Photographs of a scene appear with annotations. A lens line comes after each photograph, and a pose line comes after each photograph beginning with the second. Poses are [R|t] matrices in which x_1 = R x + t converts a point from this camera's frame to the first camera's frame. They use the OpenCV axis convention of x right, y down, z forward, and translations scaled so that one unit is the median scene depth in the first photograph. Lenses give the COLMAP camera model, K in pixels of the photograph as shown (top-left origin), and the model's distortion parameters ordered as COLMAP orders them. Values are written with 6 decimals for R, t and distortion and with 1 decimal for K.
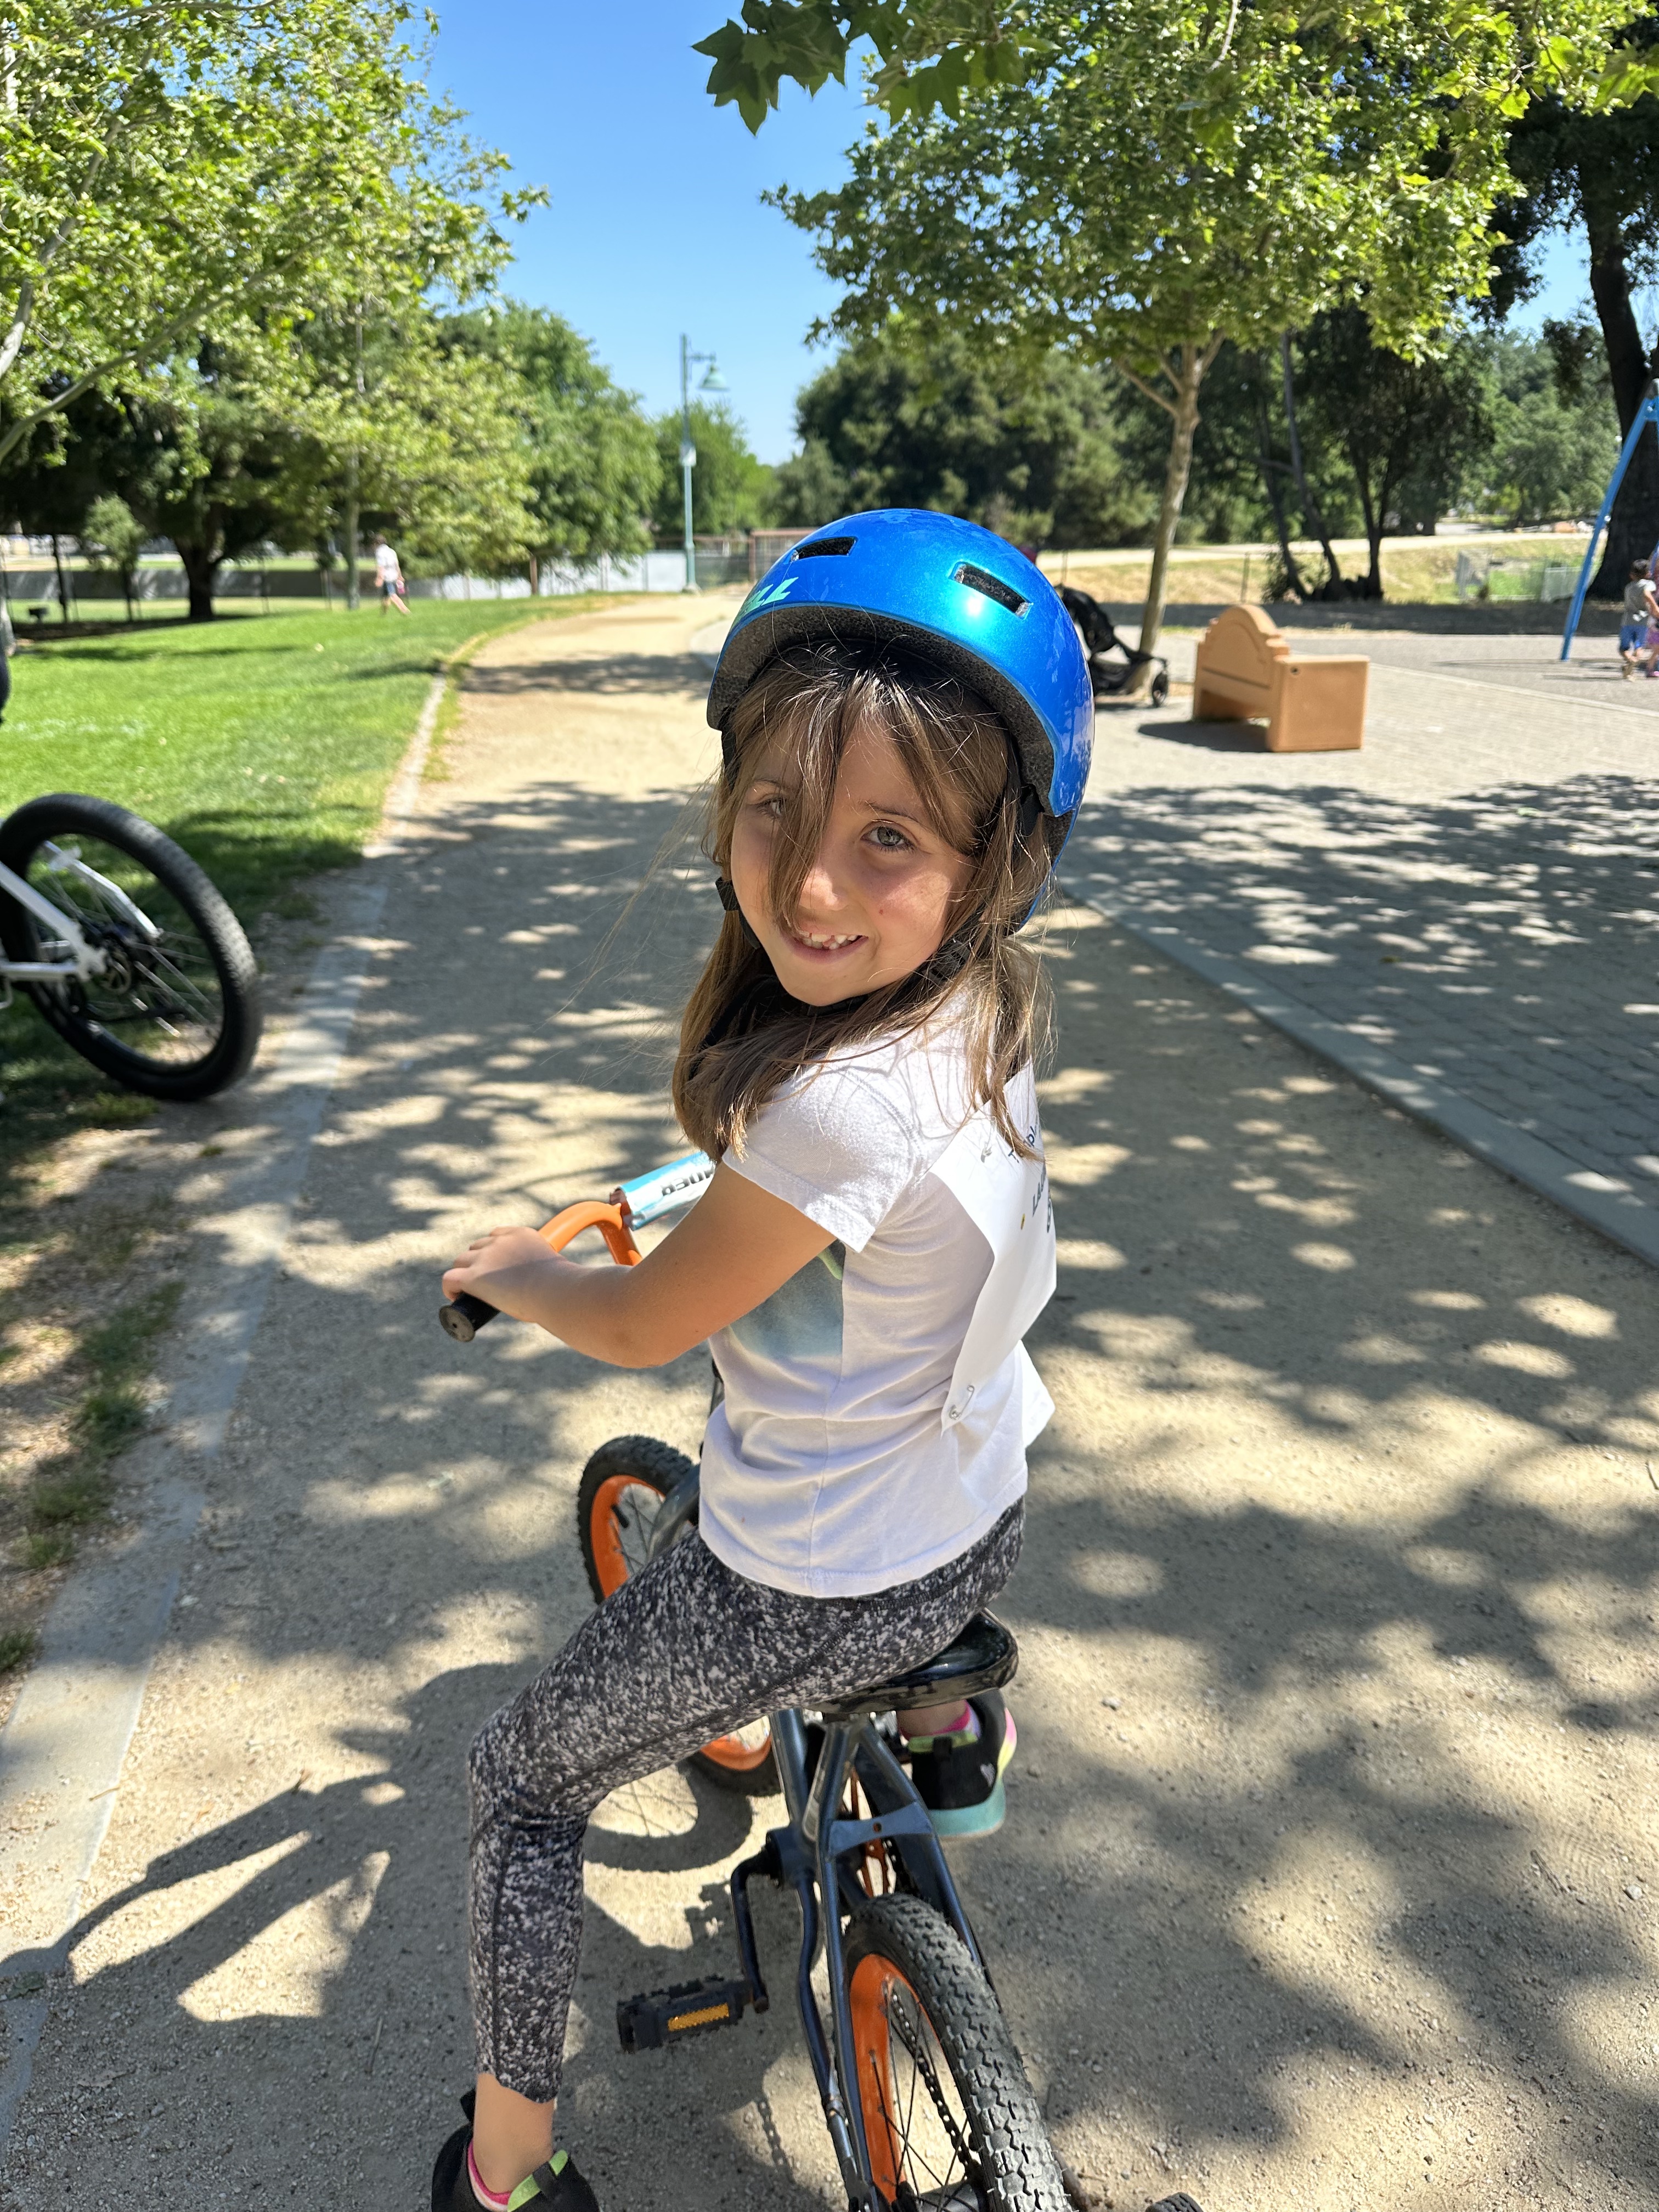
lens RADIAL K [[1581.5, 0, 829.5], [0, 1581.5, 1106.0], [0, 0, 1]] dist [0.005978, -0.025188]
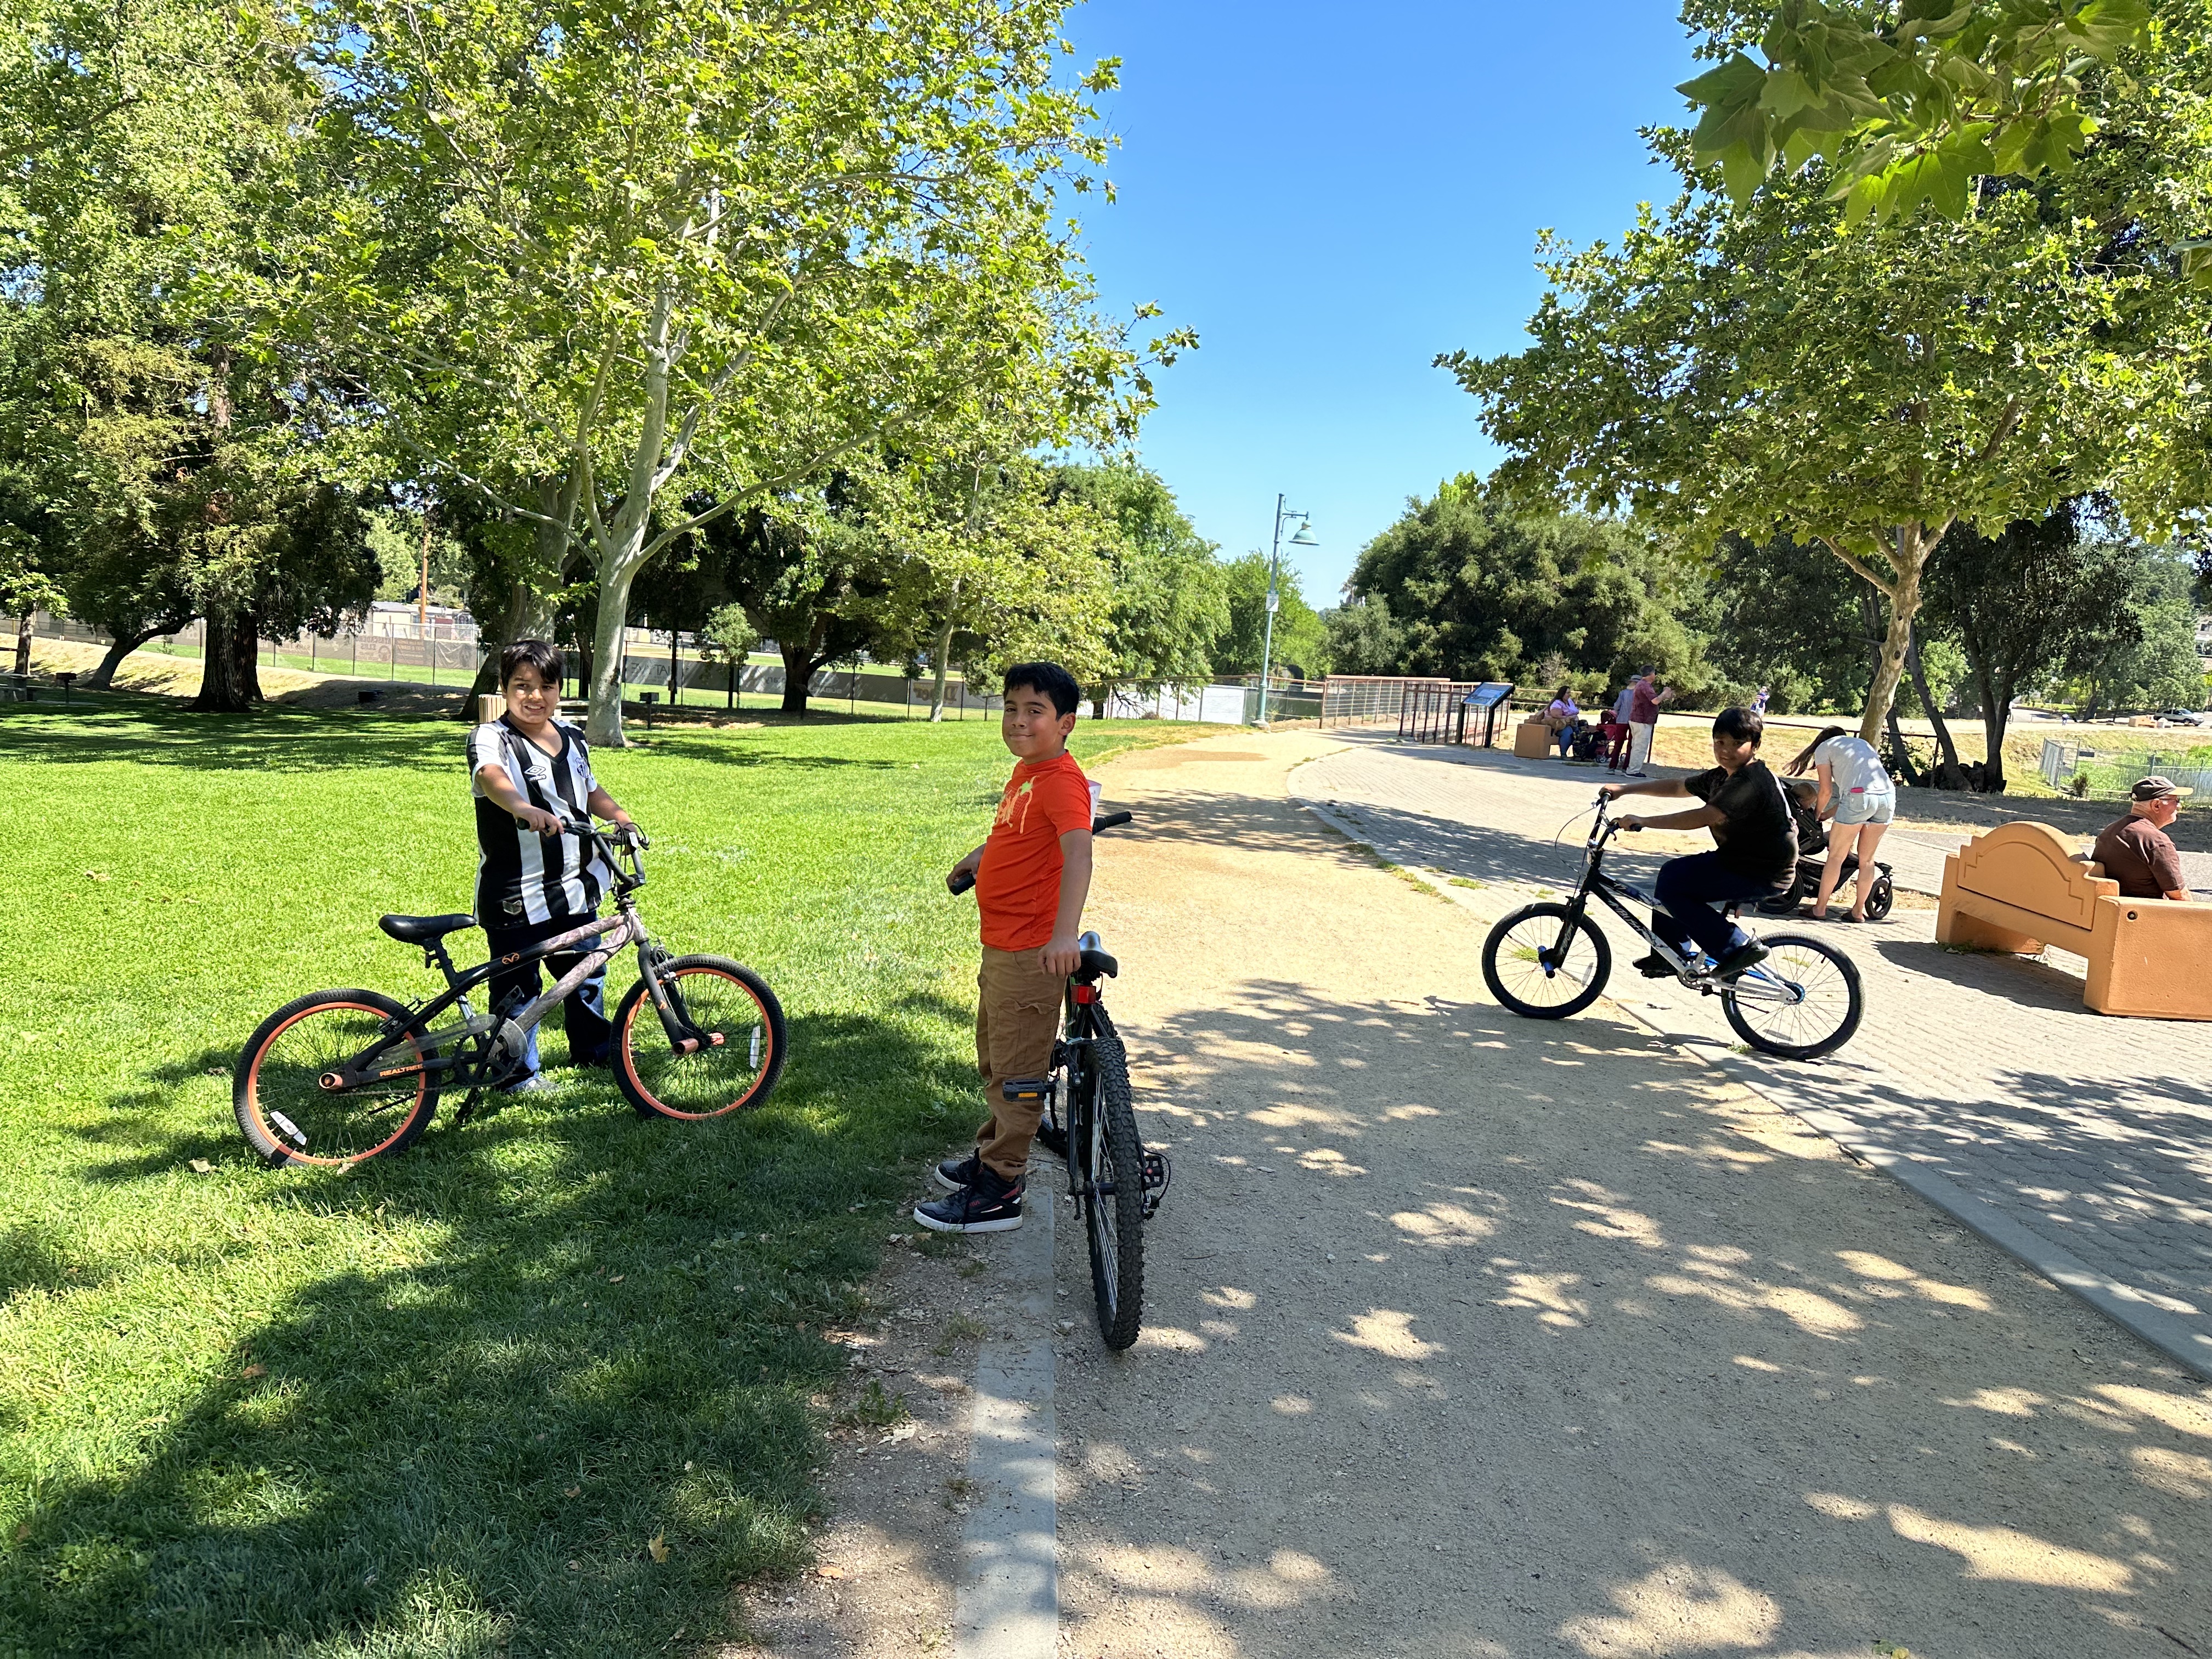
lens RADIAL K [[1538.4, 0, 1093.7], [0, 1538.4, 835.1], [0, 0, 1]] dist [0.097838, -0.140853]
pose [[0.983236, 0.085455, -0.161070, -0.026156], [-0.120944, 0.966732, -0.225393, -0.021356], [0.136450, 0.241095, 0.960861, 0.049127]]
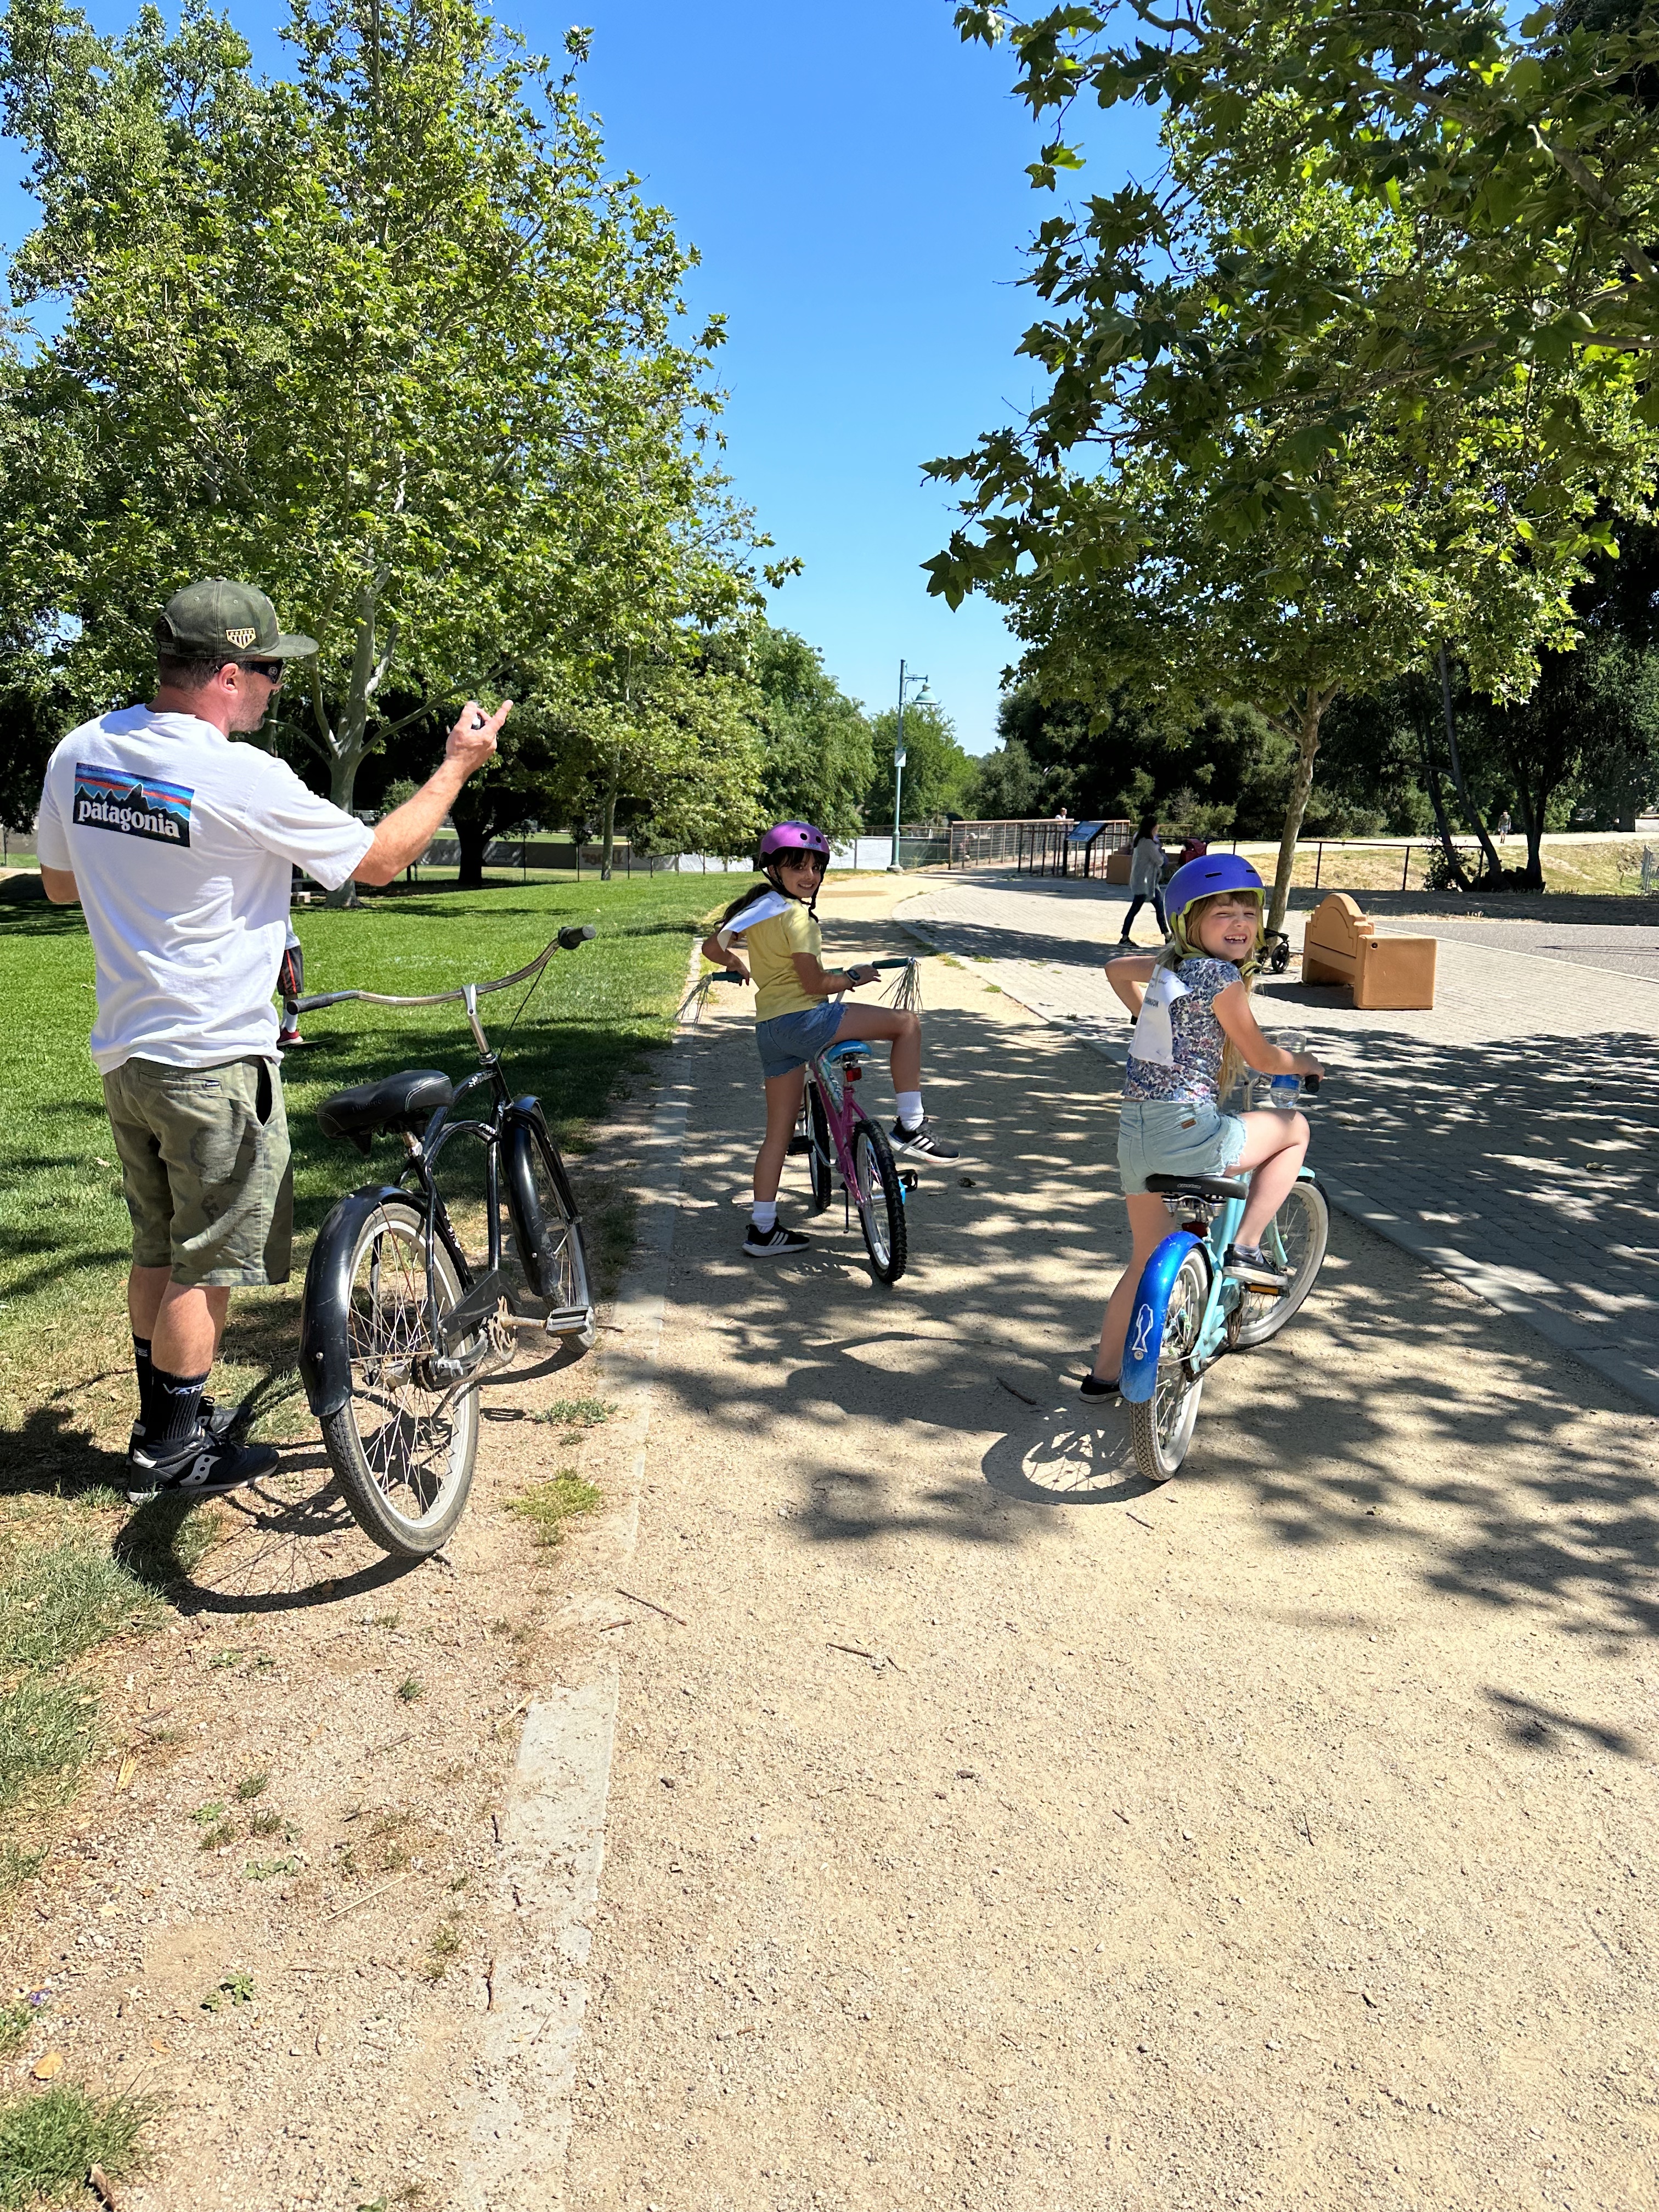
lens RADIAL K [[1538.4, 0, 797.9], [0, 1538.4, 1102.6], [0, 0, 1]] dist [0.097838, -0.140853]
pose [[0.989183, 0.043454, -0.140104, 0.005123], [-0.065744, 0.985147, -0.158630, 0.019621], [0.131130, 0.166125, 0.977347, -0.066369]]
